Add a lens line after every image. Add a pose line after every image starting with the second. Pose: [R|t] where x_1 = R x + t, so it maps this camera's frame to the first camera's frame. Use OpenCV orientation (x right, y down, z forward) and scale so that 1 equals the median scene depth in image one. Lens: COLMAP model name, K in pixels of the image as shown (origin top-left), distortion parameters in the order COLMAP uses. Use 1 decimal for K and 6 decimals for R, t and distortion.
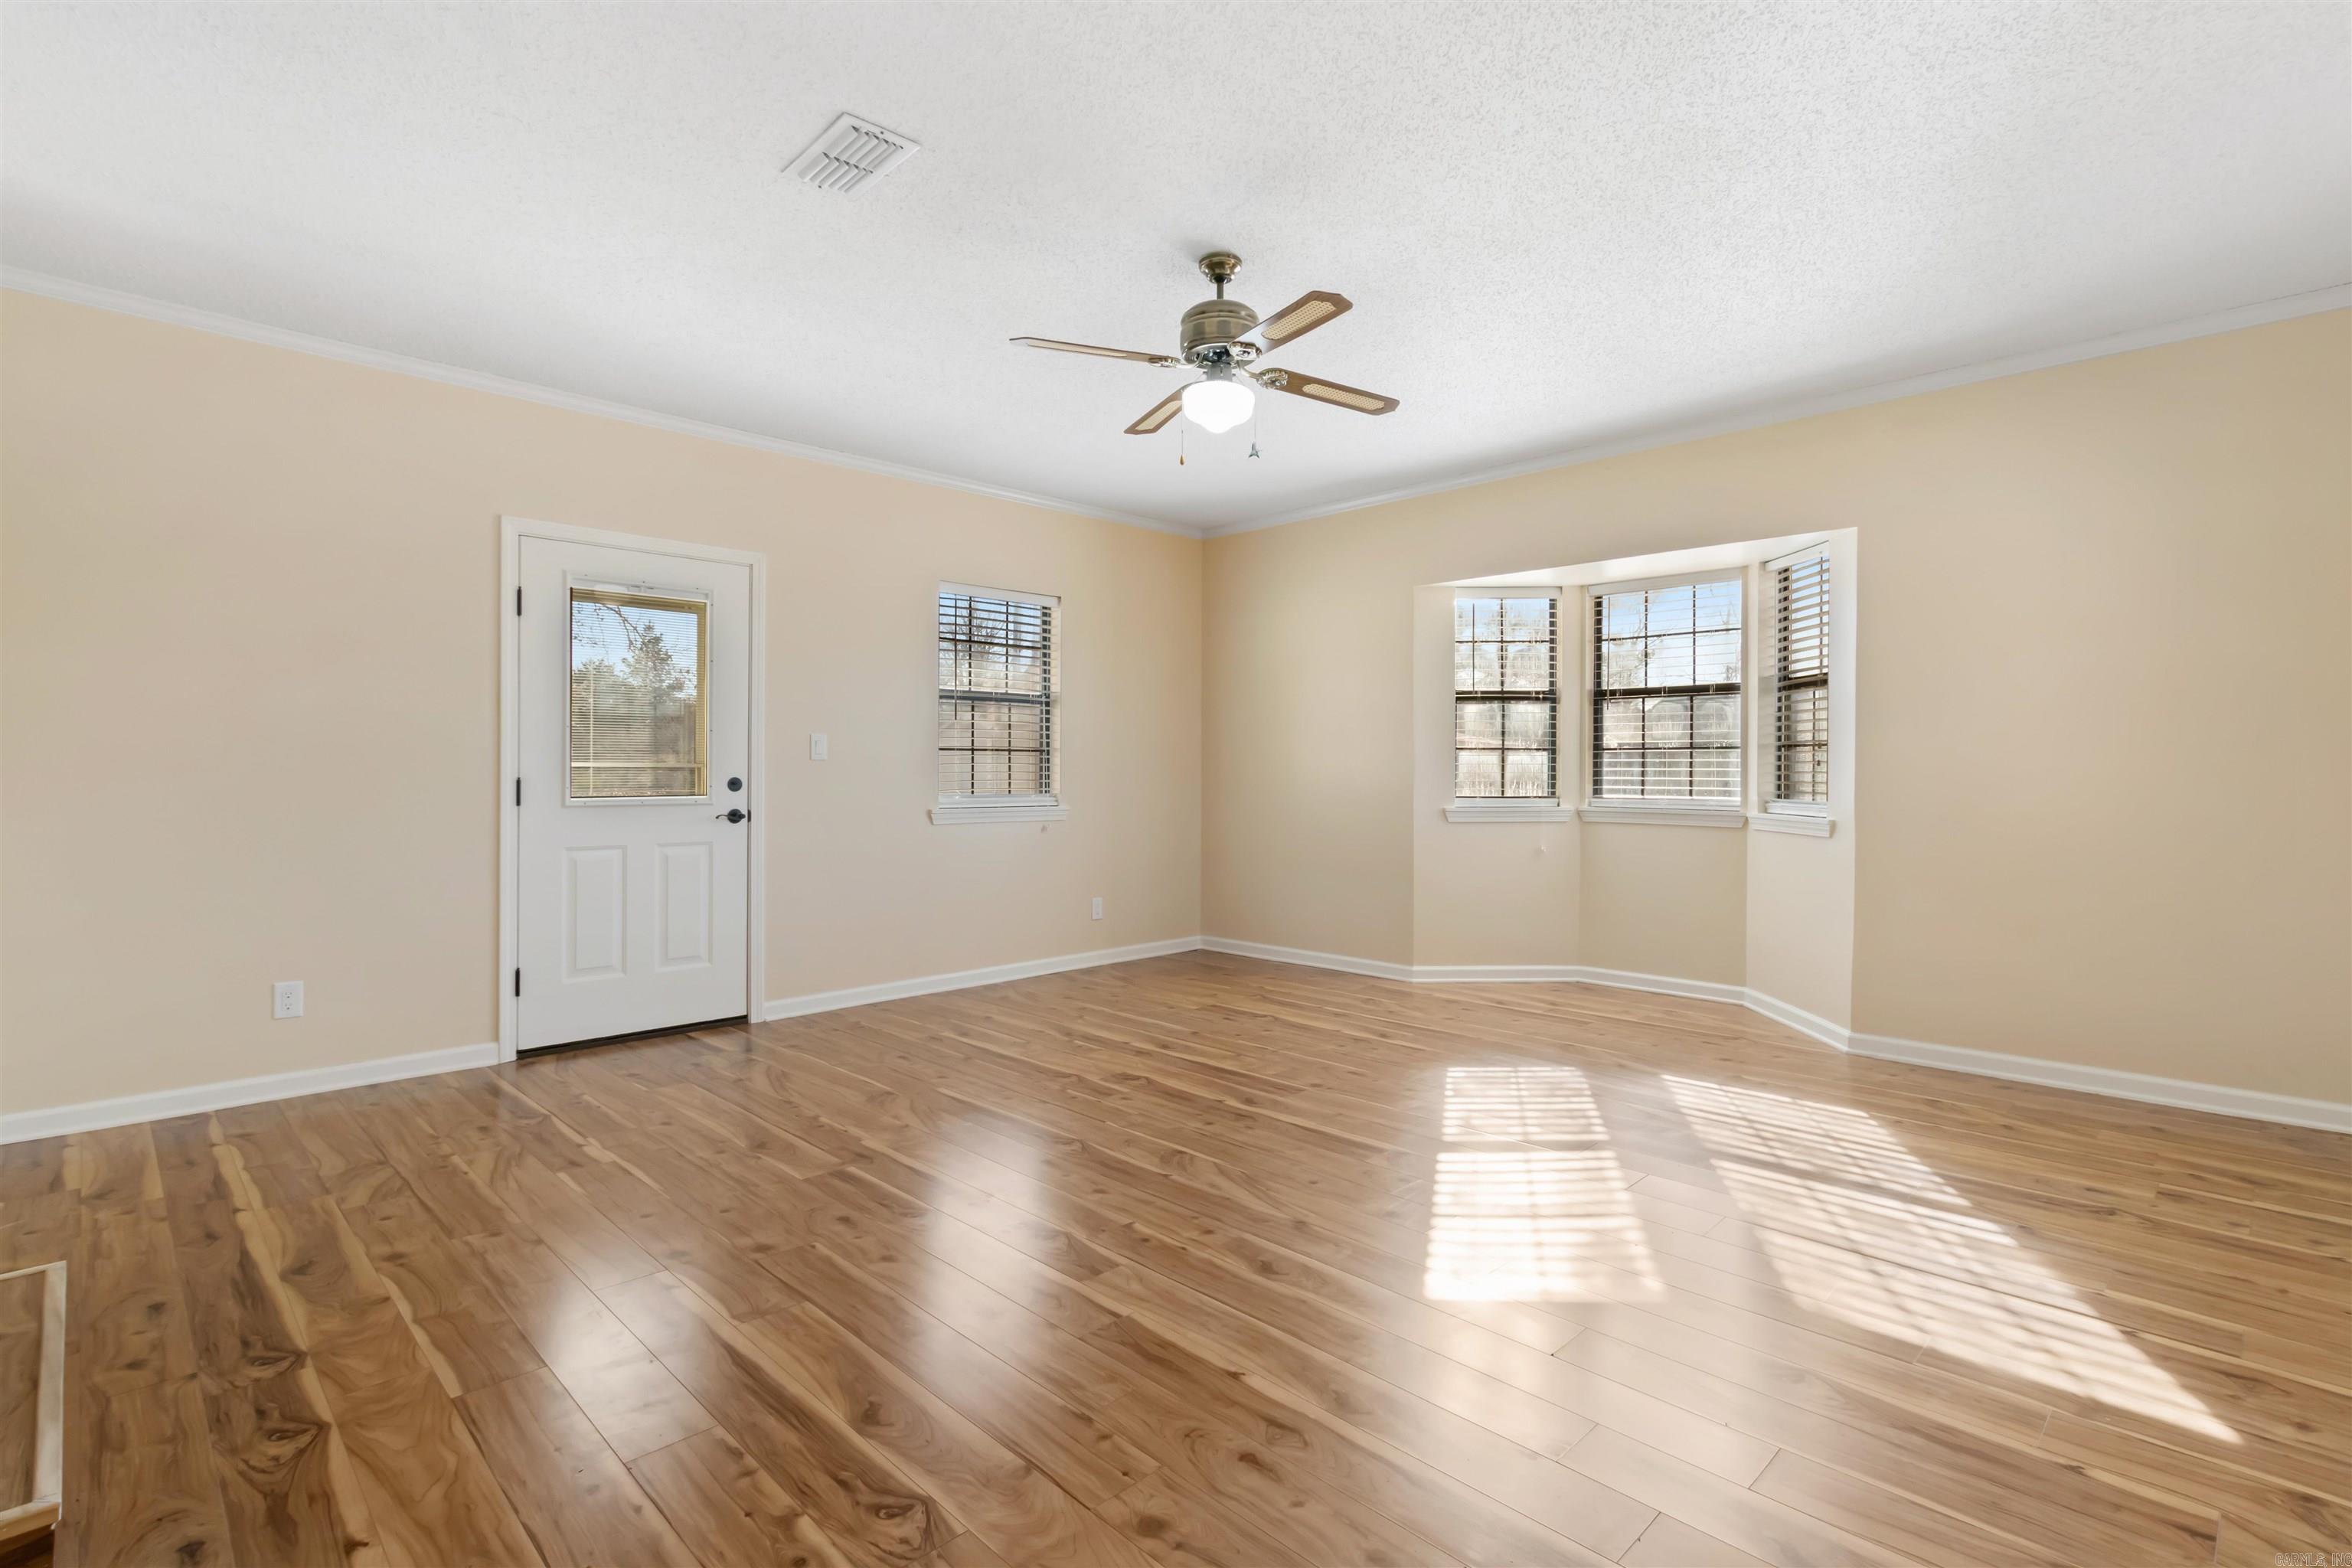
lens RADIAL K [[1112.1, 0, 1171.9], [0, 1112.1, 767.6], [0, 0, 1]] dist [0.001085, 0.001134]
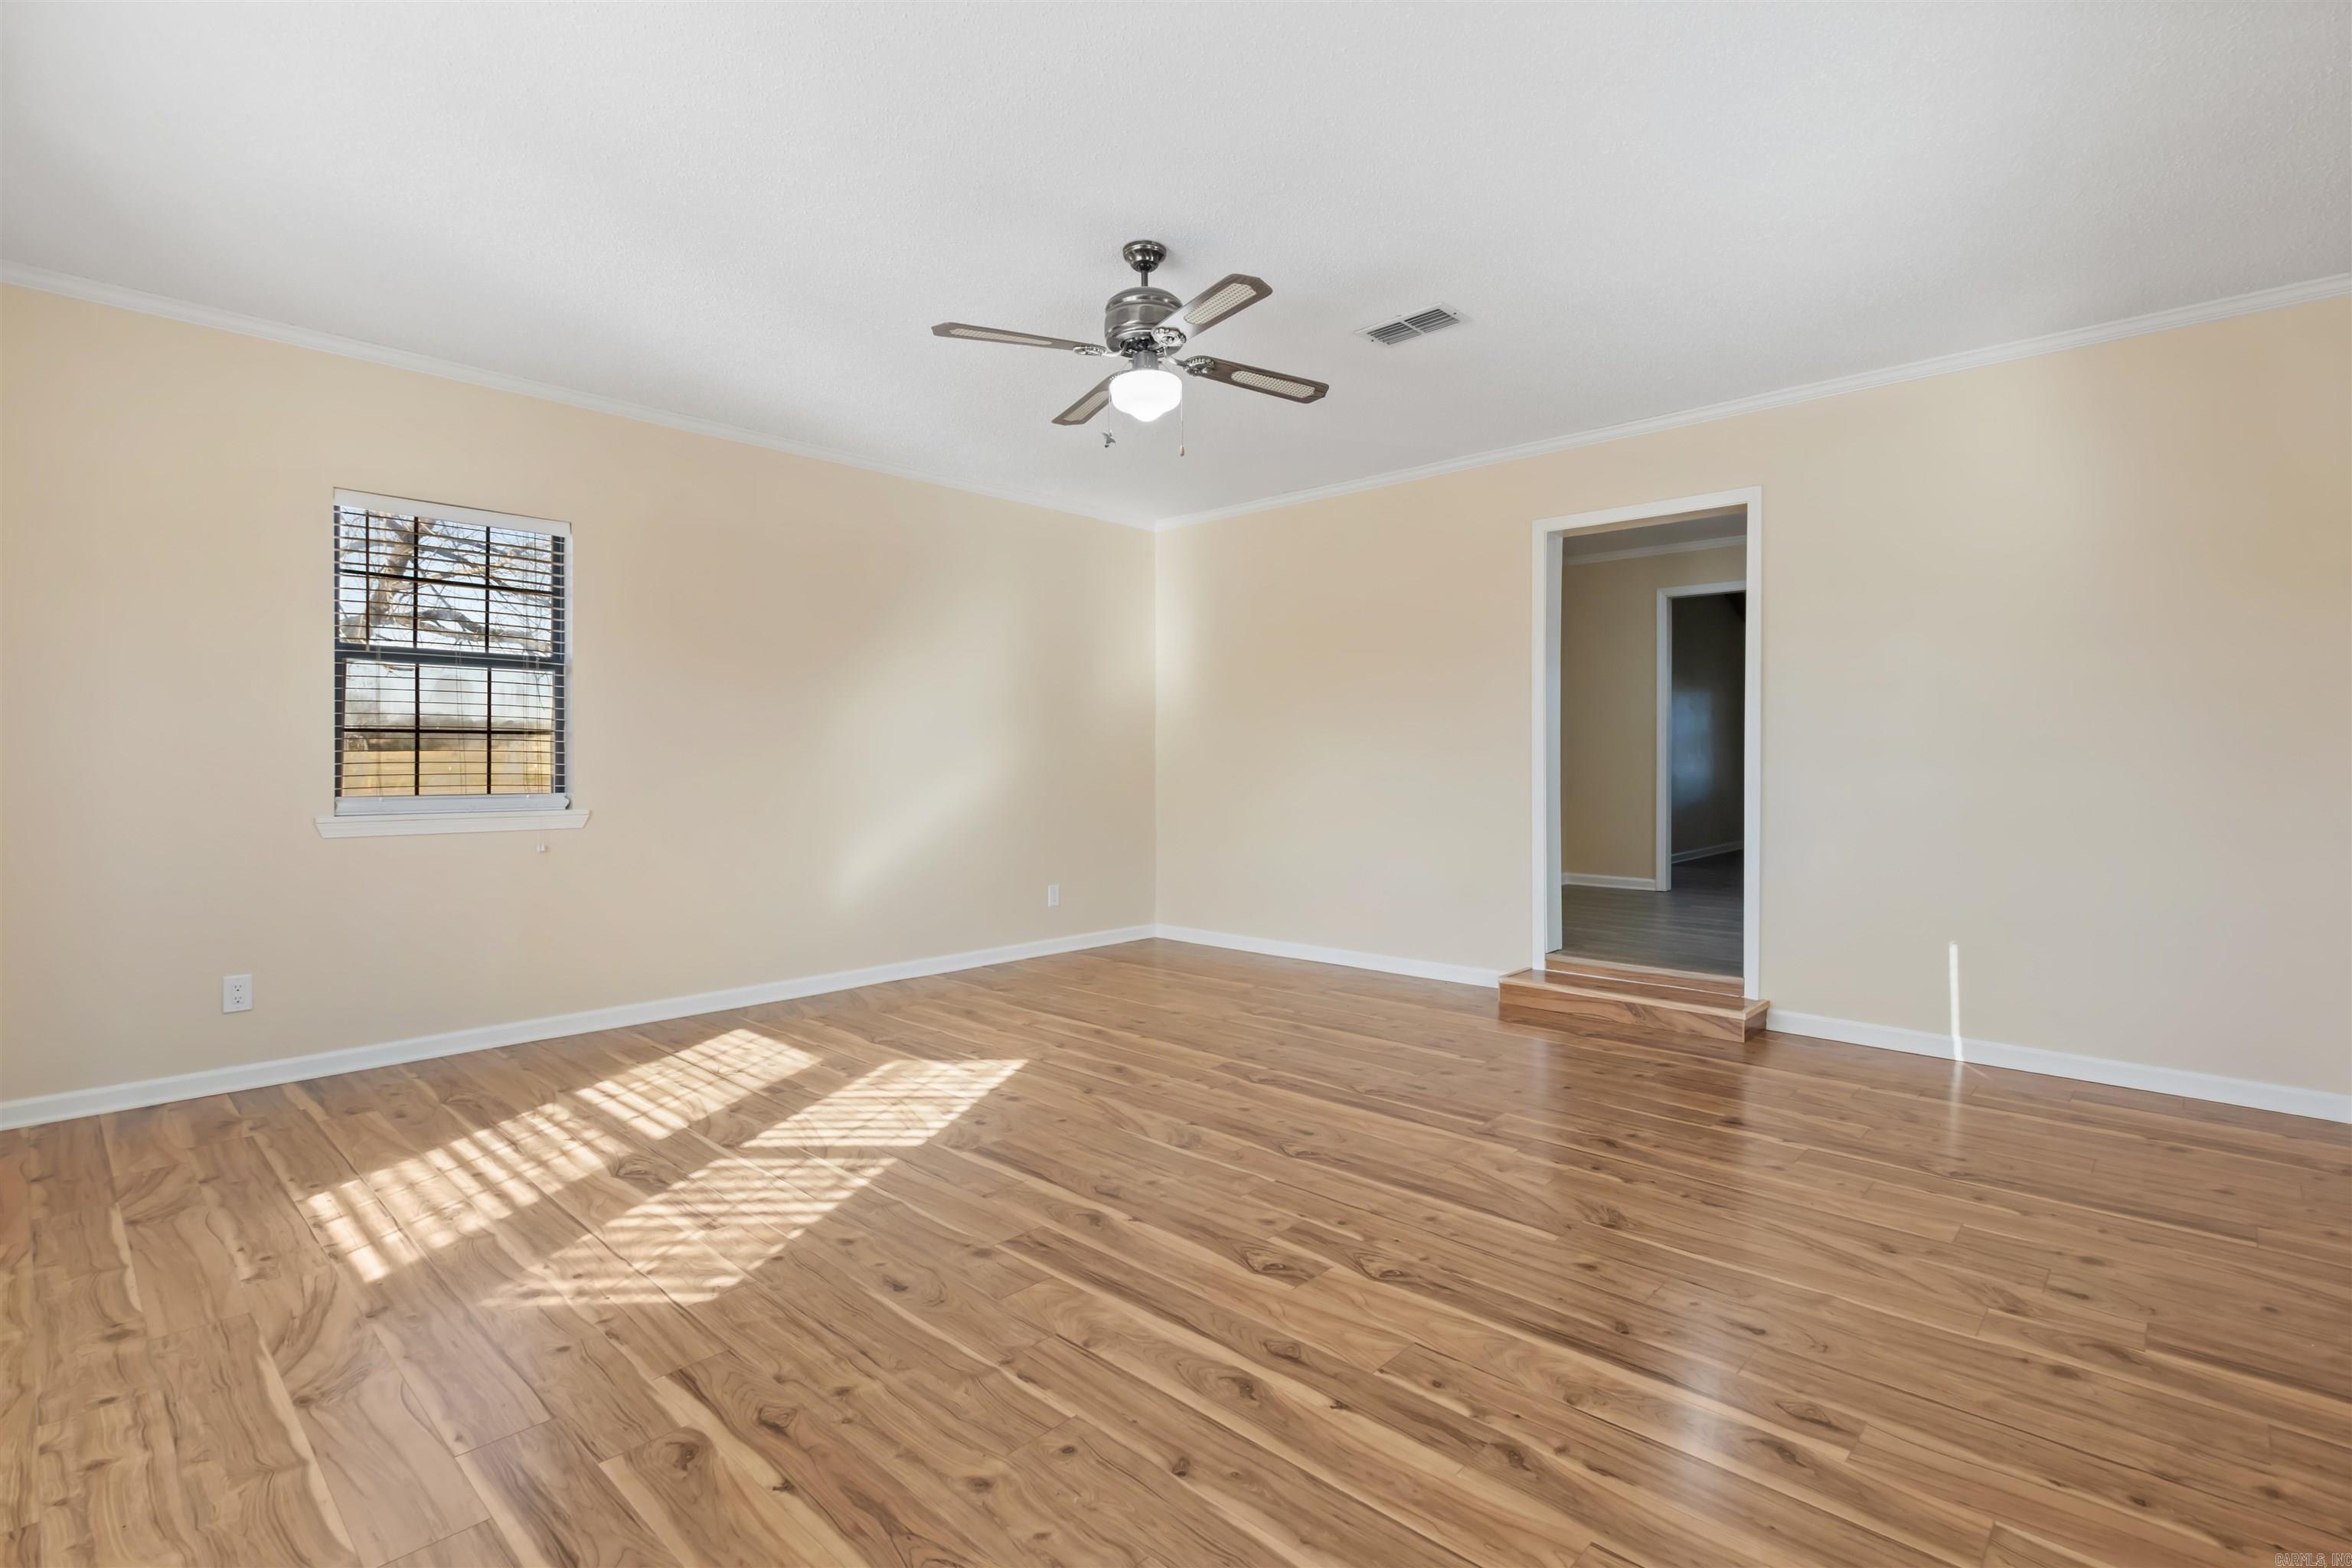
lens RADIAL K [[1088.4, 0, 1167.0], [0, 1088.4, 768.8], [0, 0, 1]] dist [0.001016, -0.000881]
pose [[-0.999351, -0.002016, -0.035955, 0.052867], [-0.002253, 0.999976, 0.006552, 0.004276], [0.035941, 0.006629, -0.999332, 1.858197]]
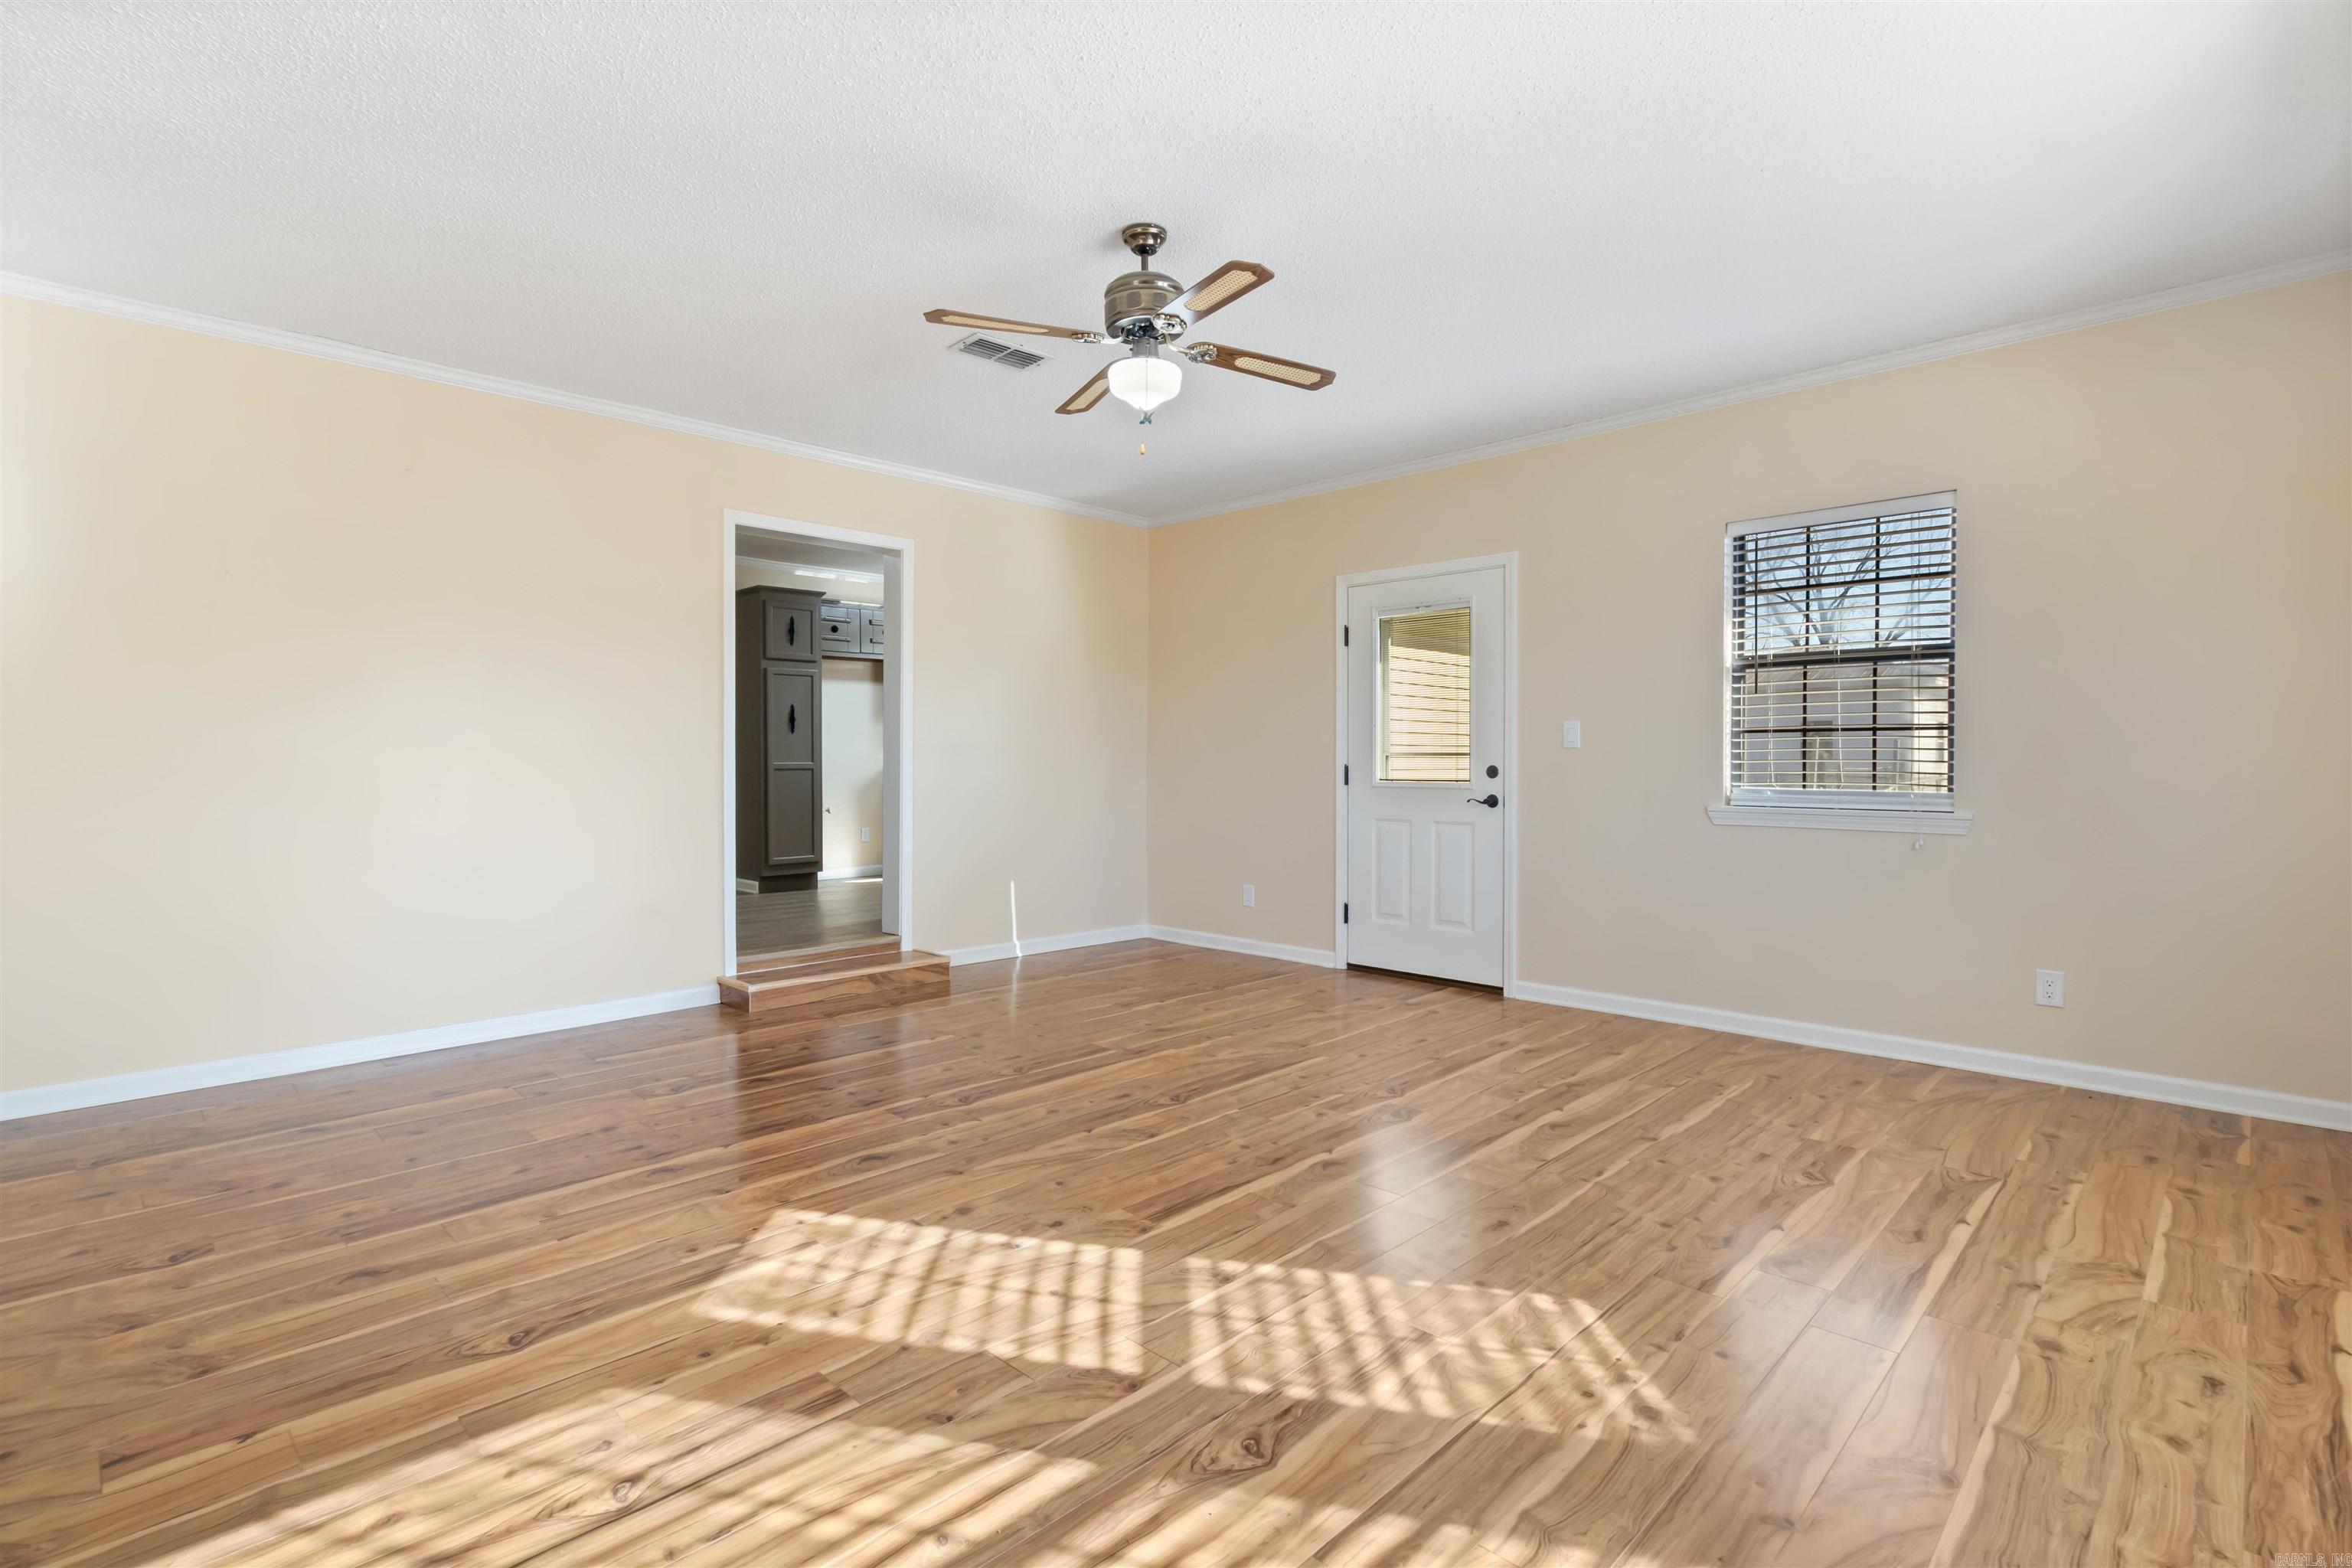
lens RADIAL K [[1088.4, 0, 1167.0], [0, 1088.4, 768.8], [0, 0, 1]] dist [0.001016, -0.000881]
pose [[0.006293, 0.005616, -0.999964, 0.939053], [0.003456, 0.999978, 0.005638, 0.007087], [0.999974, -0.003491, 0.006274, 0.955311]]
